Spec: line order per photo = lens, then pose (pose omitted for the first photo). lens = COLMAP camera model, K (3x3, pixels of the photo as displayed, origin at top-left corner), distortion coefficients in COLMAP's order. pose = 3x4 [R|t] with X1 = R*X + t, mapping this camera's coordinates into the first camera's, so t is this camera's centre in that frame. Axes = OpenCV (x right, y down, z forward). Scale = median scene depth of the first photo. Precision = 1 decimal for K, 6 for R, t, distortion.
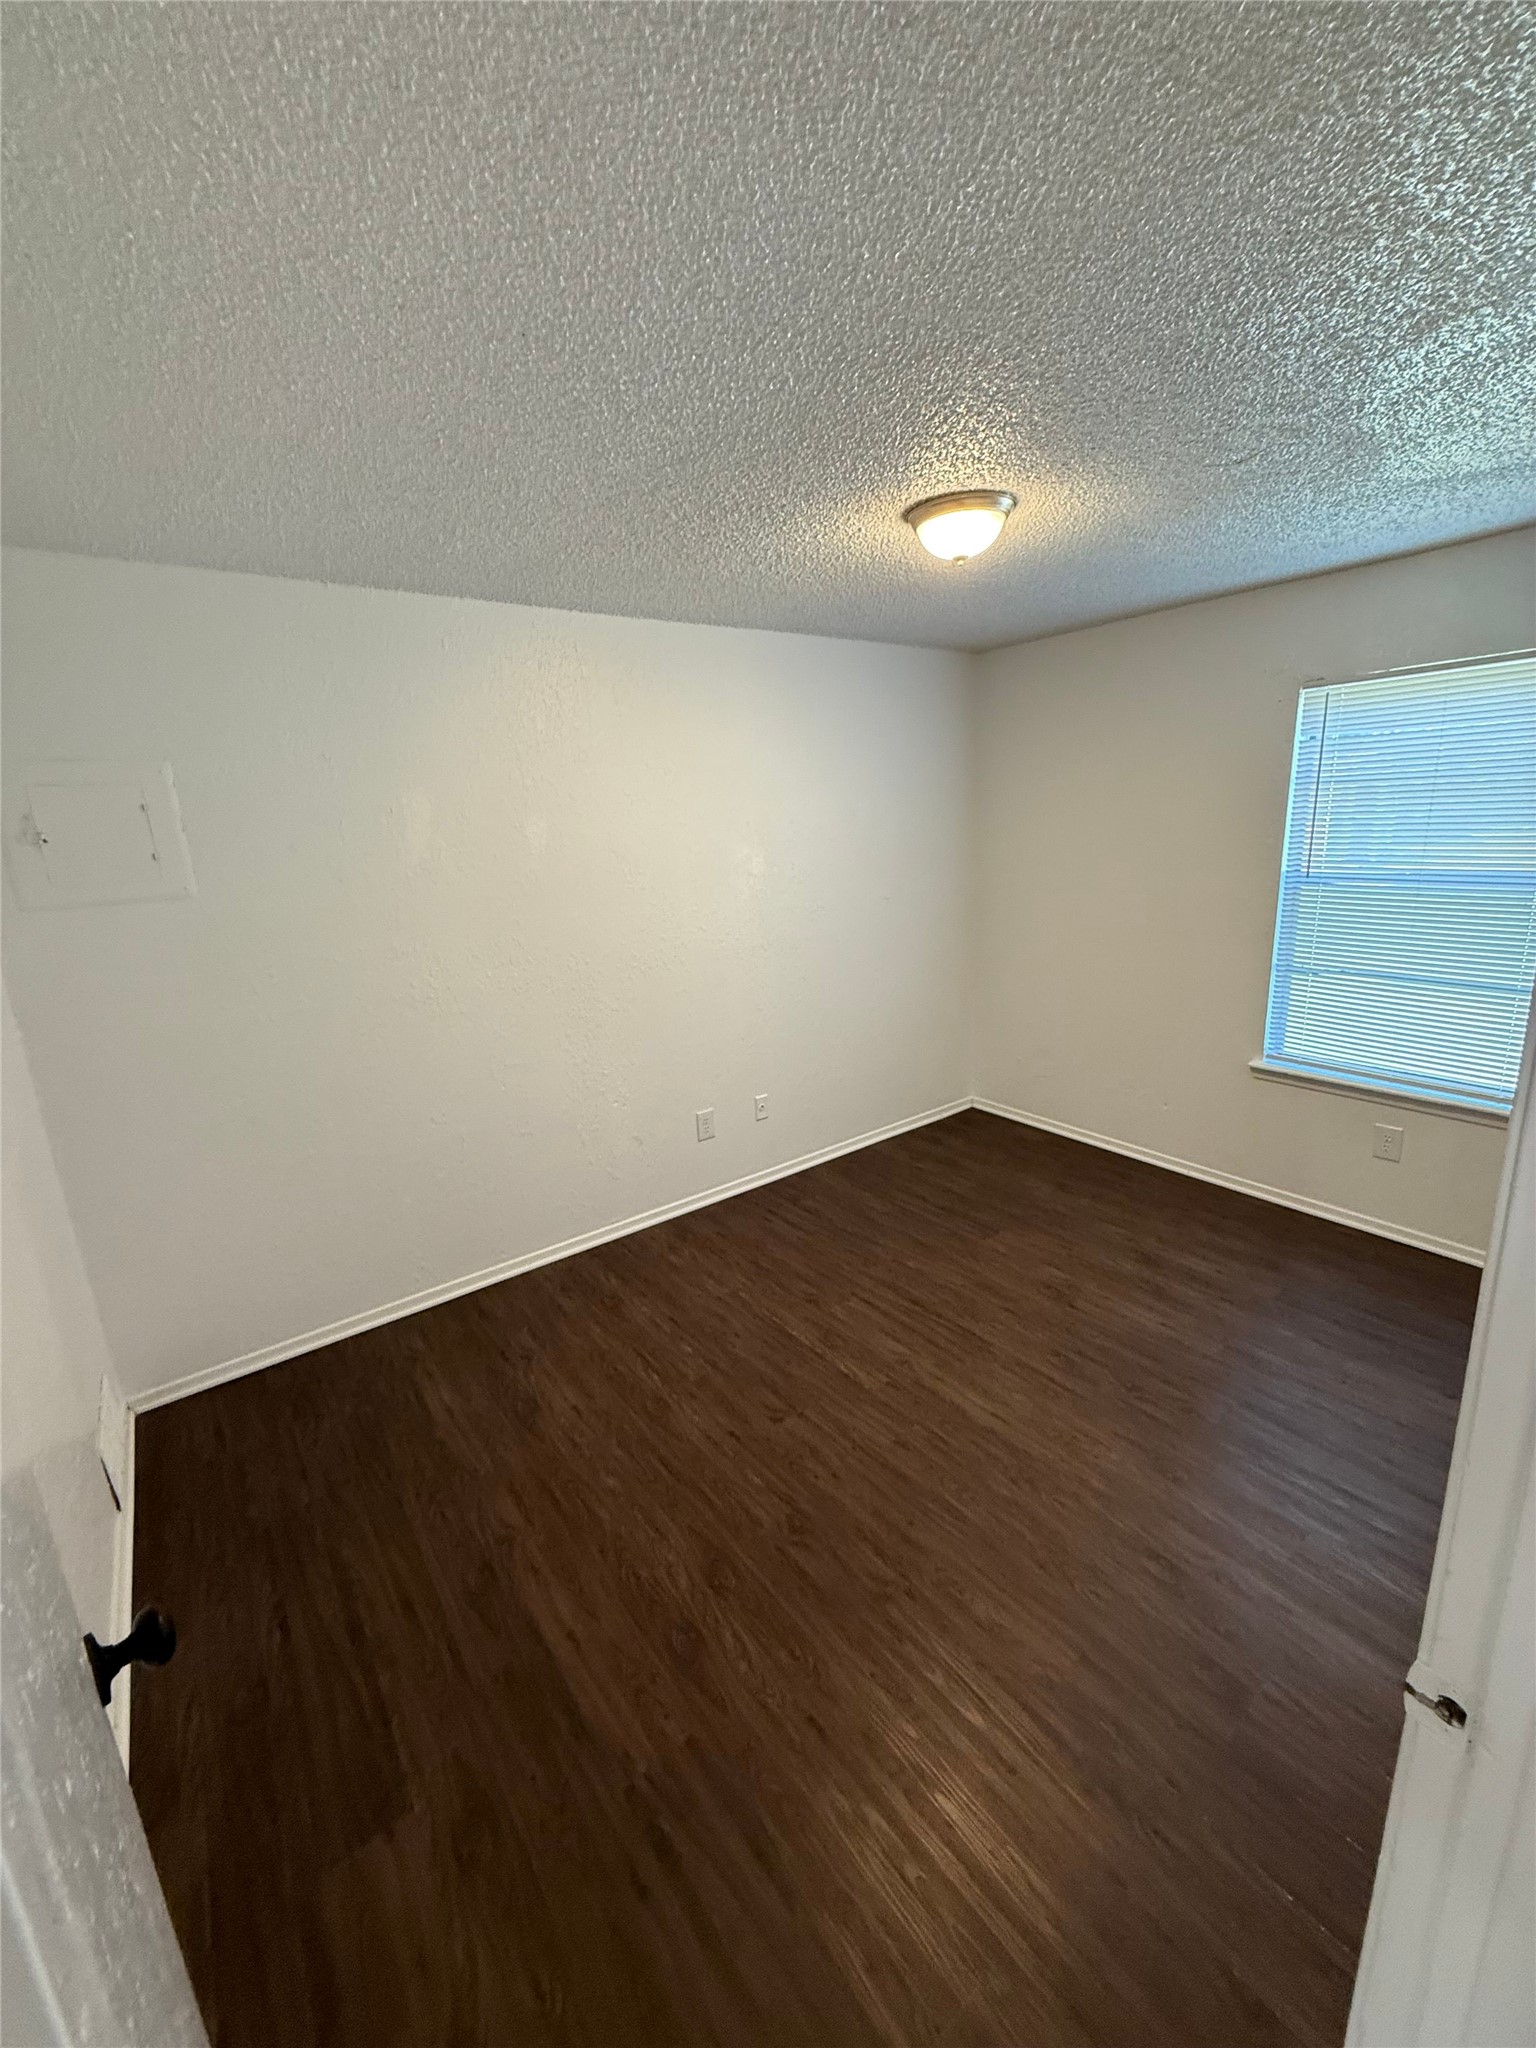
lens RADIAL K [[818.4, 0, 765.8], [0, 818.4, 1017.7], [0, 0, 1]] dist [-0.012557, -0.000057]
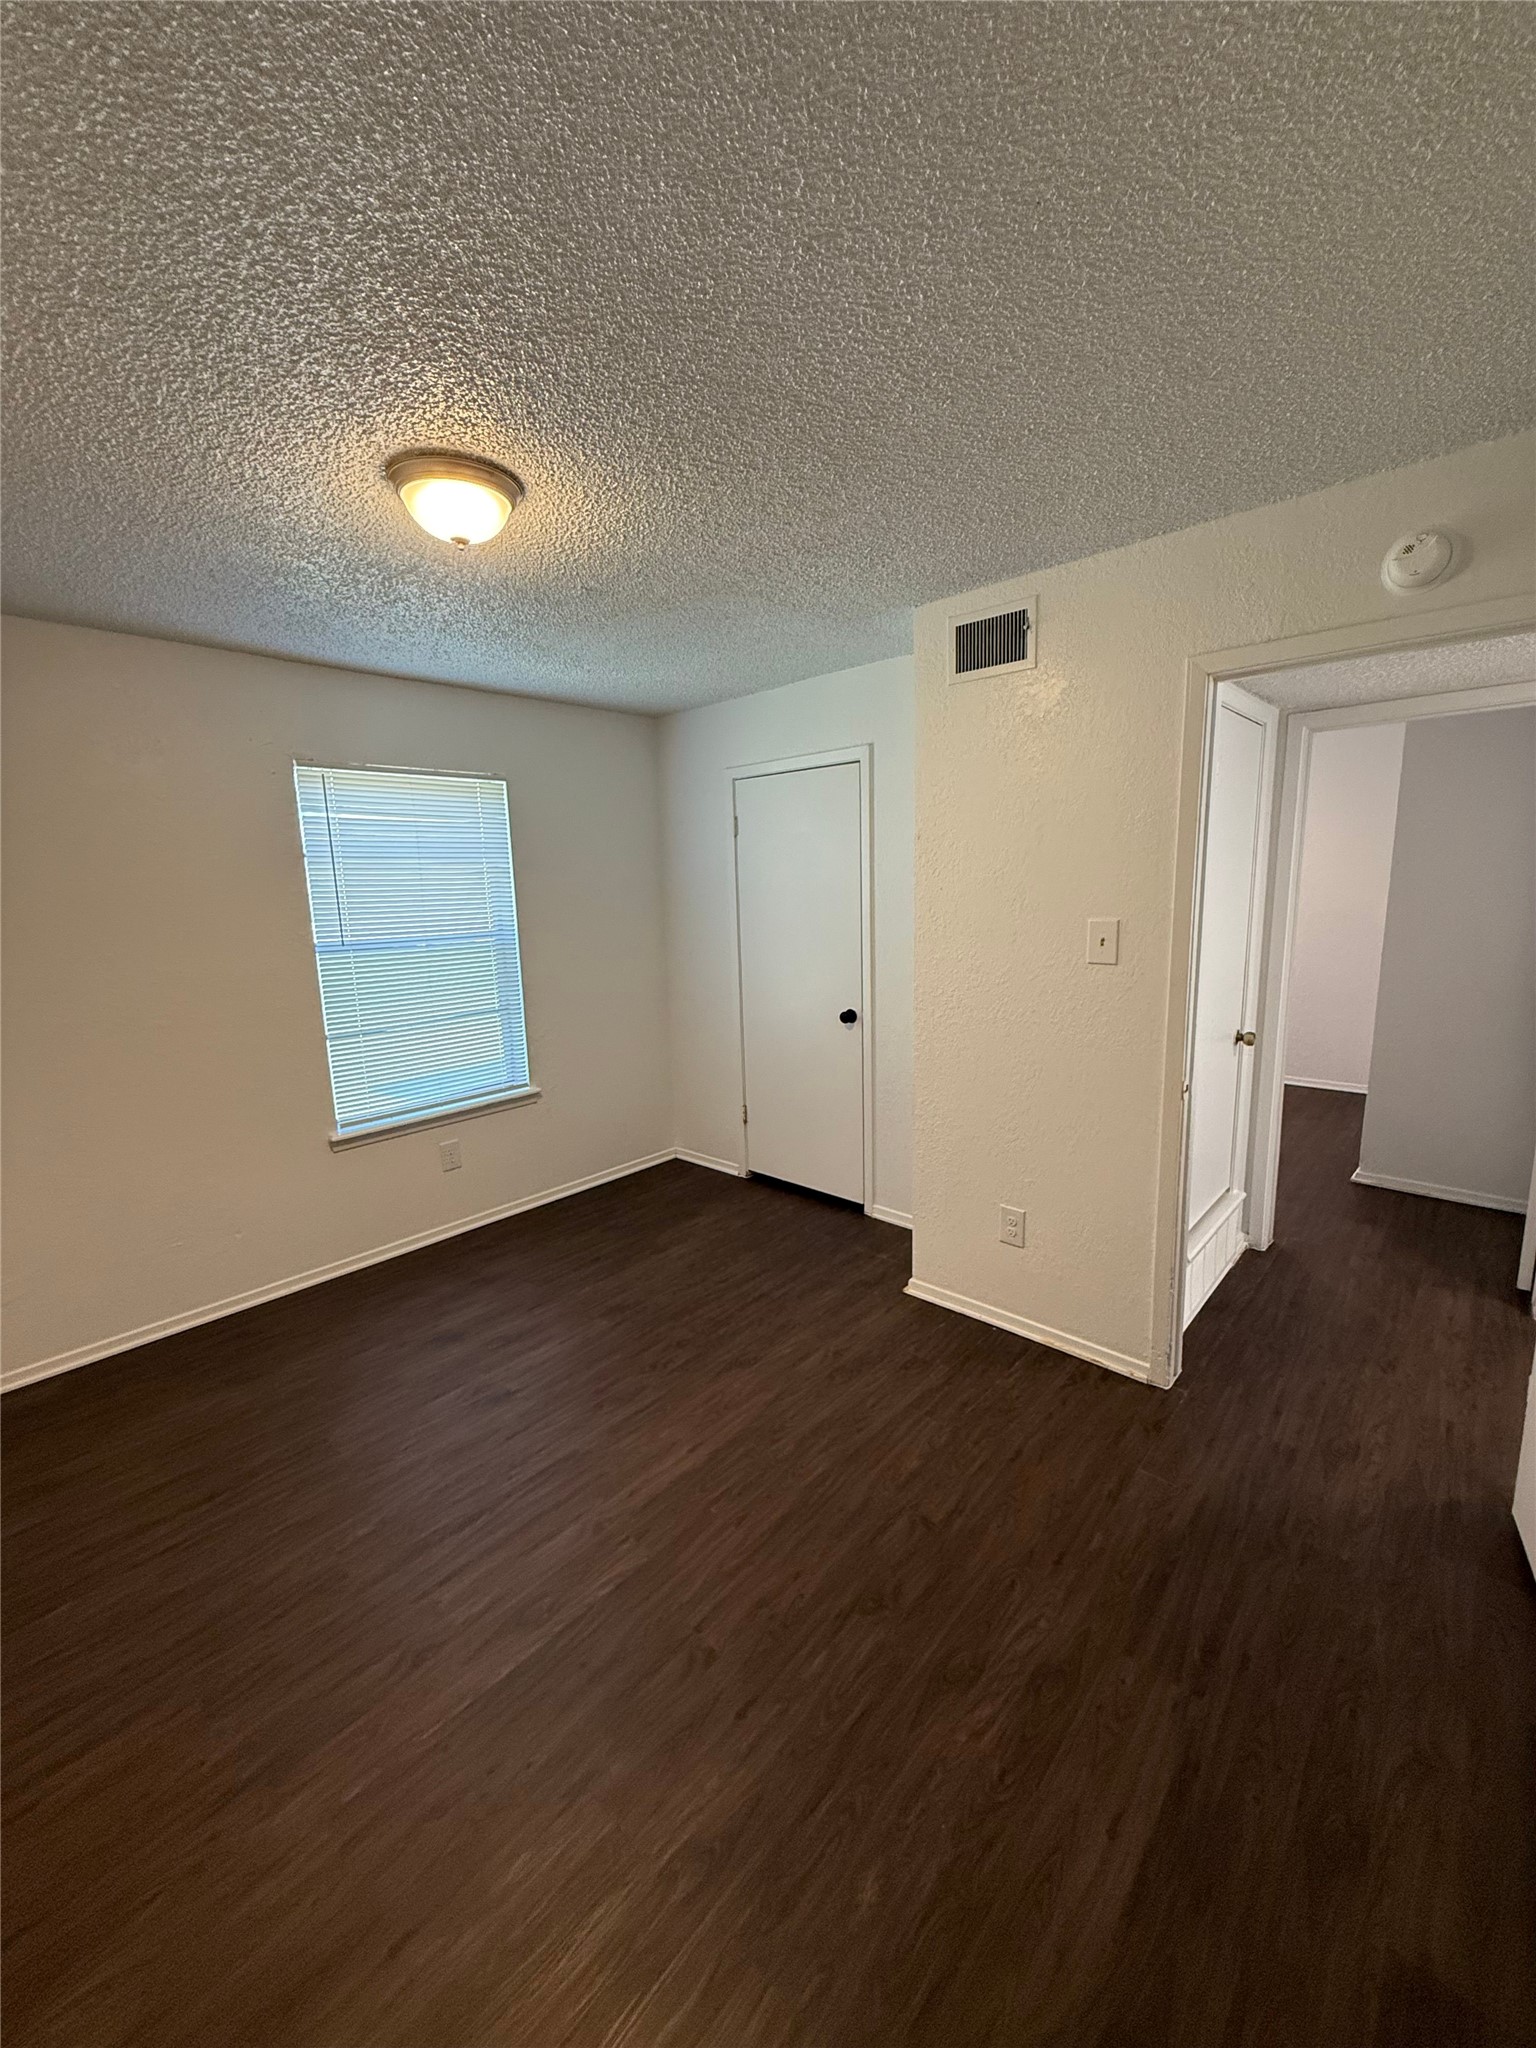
lens RADIAL K [[818.4, 0, 765.8], [0, 818.4, 1017.7], [0, 0, 1]] dist [-0.012557, -0.000057]
pose [[-0.193119, -0.108260, 0.975185, -0.532878], [0.272103, 0.949001, 0.159238, -0.116084], [-0.942690, 0.296102, -0.153812, 0.762655]]
